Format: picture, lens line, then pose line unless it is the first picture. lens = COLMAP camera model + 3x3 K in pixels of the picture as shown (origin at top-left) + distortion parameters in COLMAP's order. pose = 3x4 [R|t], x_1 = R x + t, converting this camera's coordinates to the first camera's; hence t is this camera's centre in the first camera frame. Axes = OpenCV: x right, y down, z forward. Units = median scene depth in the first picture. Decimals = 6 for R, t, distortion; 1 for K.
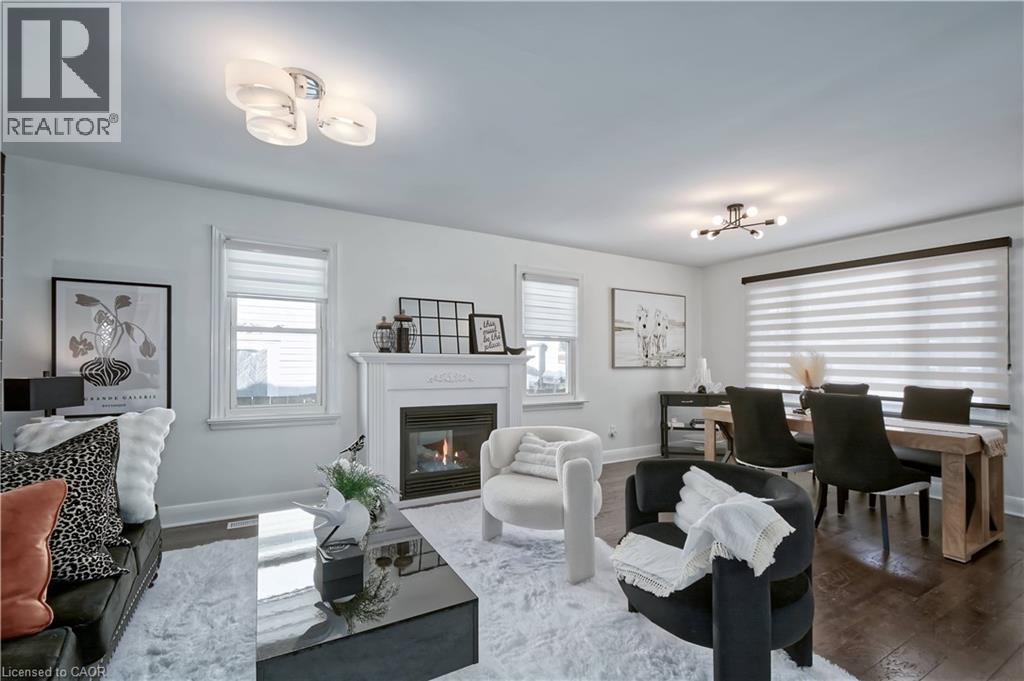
lens RADIAL K [[451.9, 0, 516.8], [0, 451.9, 344.6], [0, 0, 1]] dist [-0.004643, -0.000436]
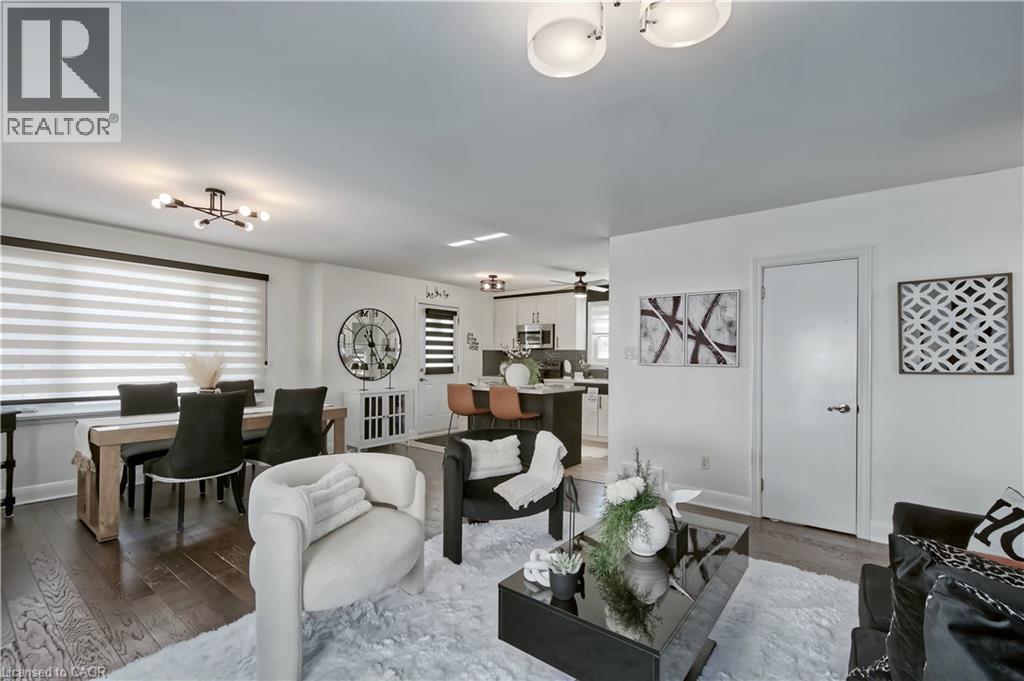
lens RADIAL K [[451.9, 0, 516.5], [0, 451.9, 350.1], [0, 0, 1]] dist [-0.004643, -0.000436]
pose [[-0.374727, 0.006903, 0.927109, -0.402195], [-0.038667, 0.998986, -0.023067, 0.005718], [-0.926329, -0.044492, -0.374080, 0.554068]]
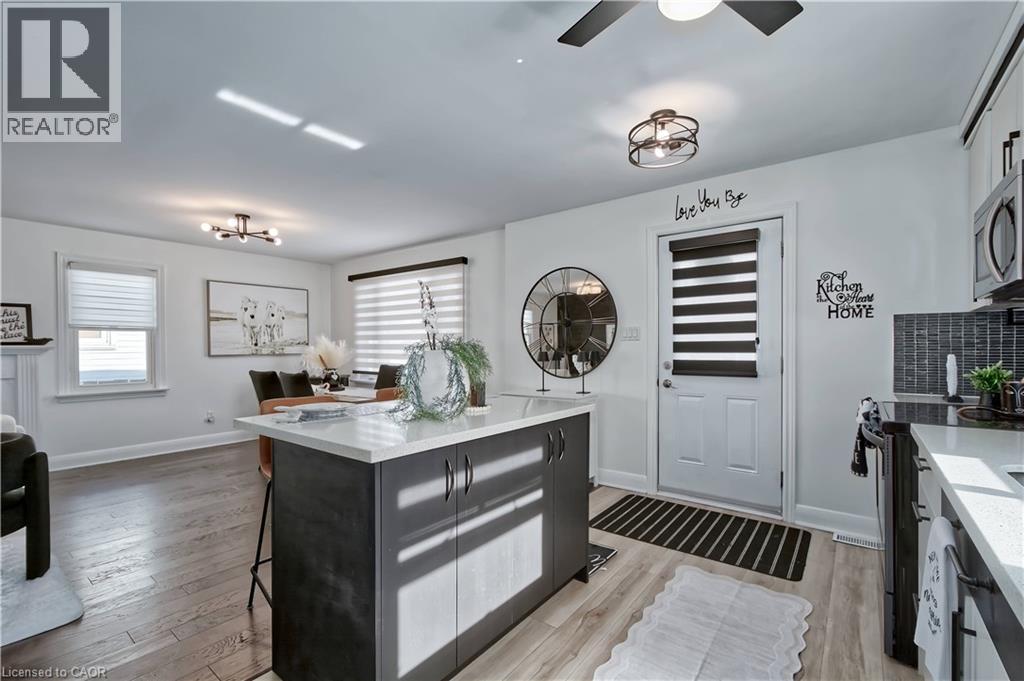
lens RADIAL K [[451.9, 0, 510.6], [0, 451.9, 347.6], [0, 0, 1]] dist [-0.004643, -0.000436]
pose [[0.924970, -0.012896, 0.379822, 0.486397], [-0.000611, 0.999372, 0.035419, -0.006342], [-0.380040, -0.032994, 0.924381, -0.245813]]
